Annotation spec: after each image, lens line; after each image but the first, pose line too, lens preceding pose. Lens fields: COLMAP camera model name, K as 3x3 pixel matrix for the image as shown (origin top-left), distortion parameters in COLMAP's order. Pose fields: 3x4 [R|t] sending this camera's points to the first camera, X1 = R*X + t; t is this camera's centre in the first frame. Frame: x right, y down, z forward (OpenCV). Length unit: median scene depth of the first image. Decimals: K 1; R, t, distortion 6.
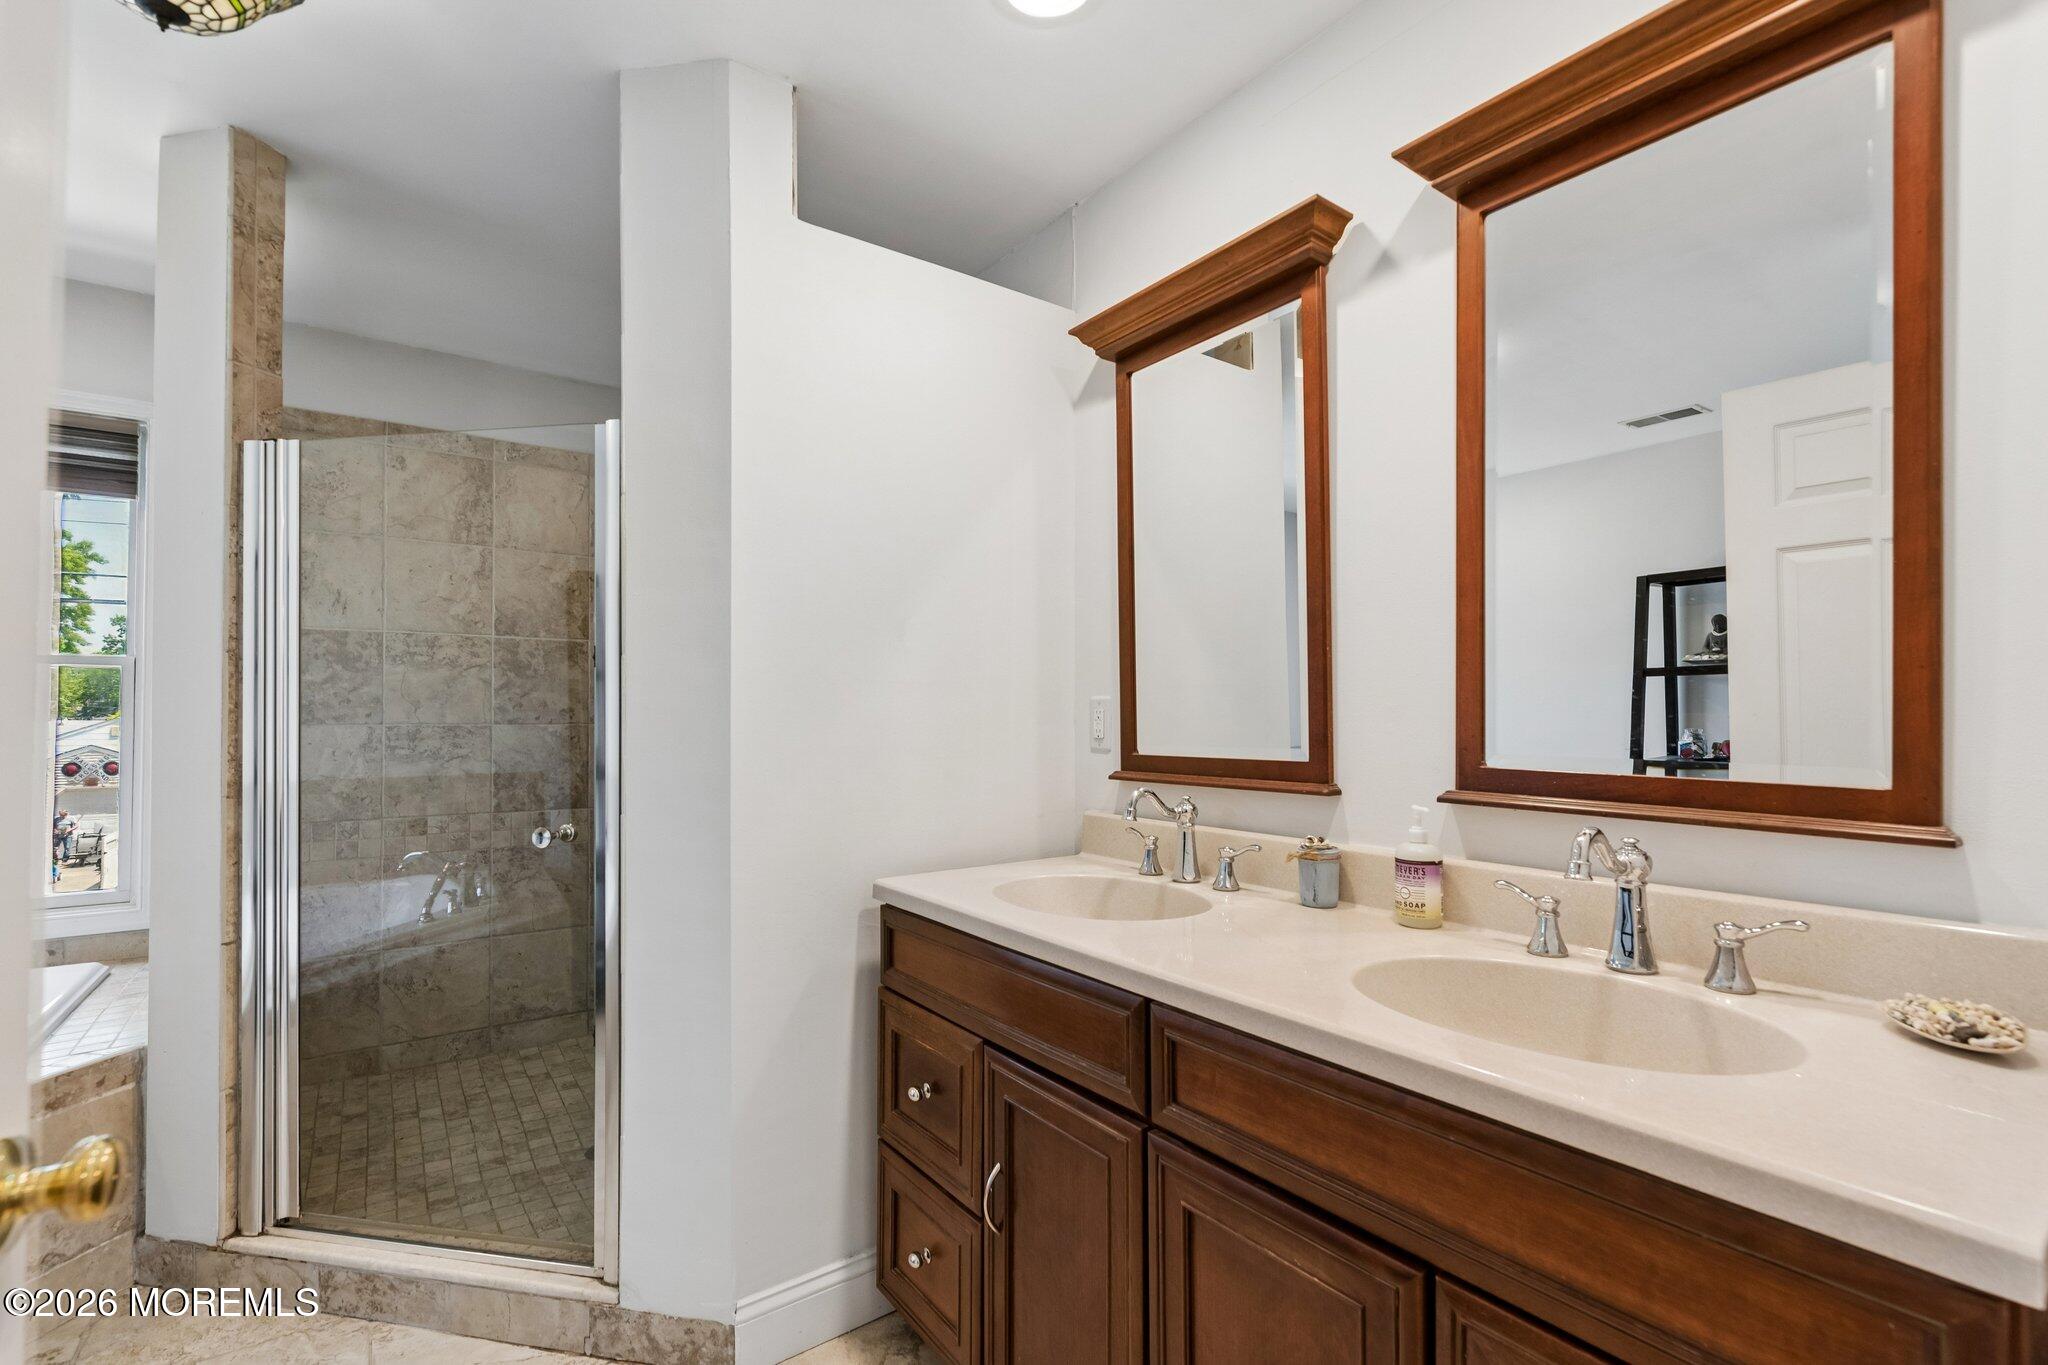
lens RADIAL K [[881.4, 0, 1020.7], [0, 881.4, 674.7], [0, 0, 1]] dist [0.002848, 0.000264]
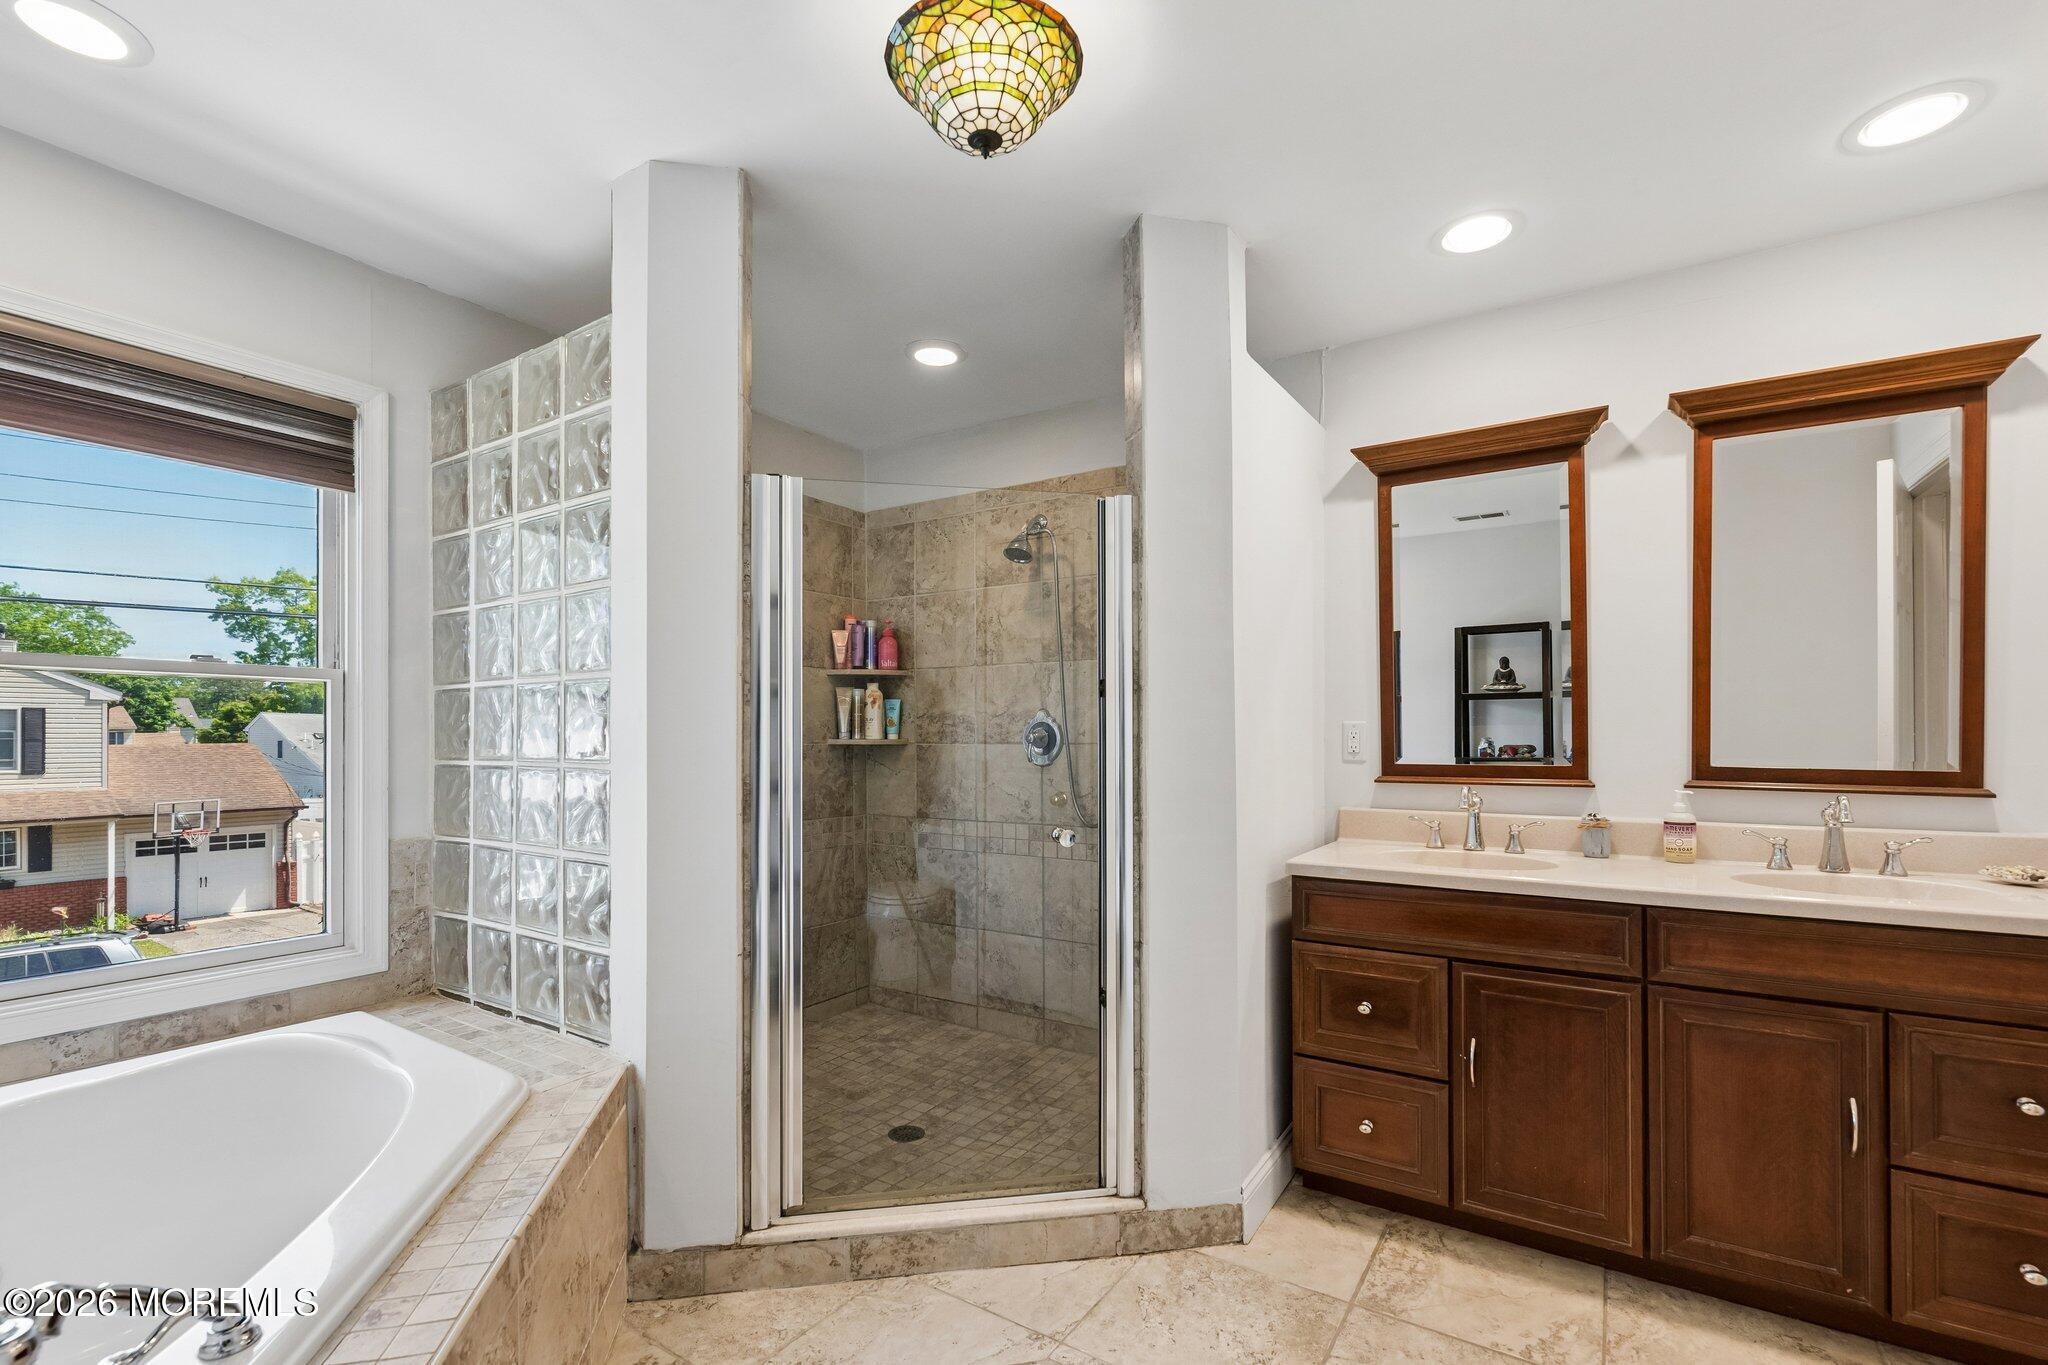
lens RADIAL K [[888.9, 0, 1031.4], [0, 888.9, 681.8], [0, 0, 1]] dist [0.004161, -0.000135]
pose [[0.937384, 0.017440, 0.347859, -1.034214], [-0.016132, 0.999848, -0.006656, -0.019683], [-0.347923, 0.000628, 0.937523, -0.120575]]
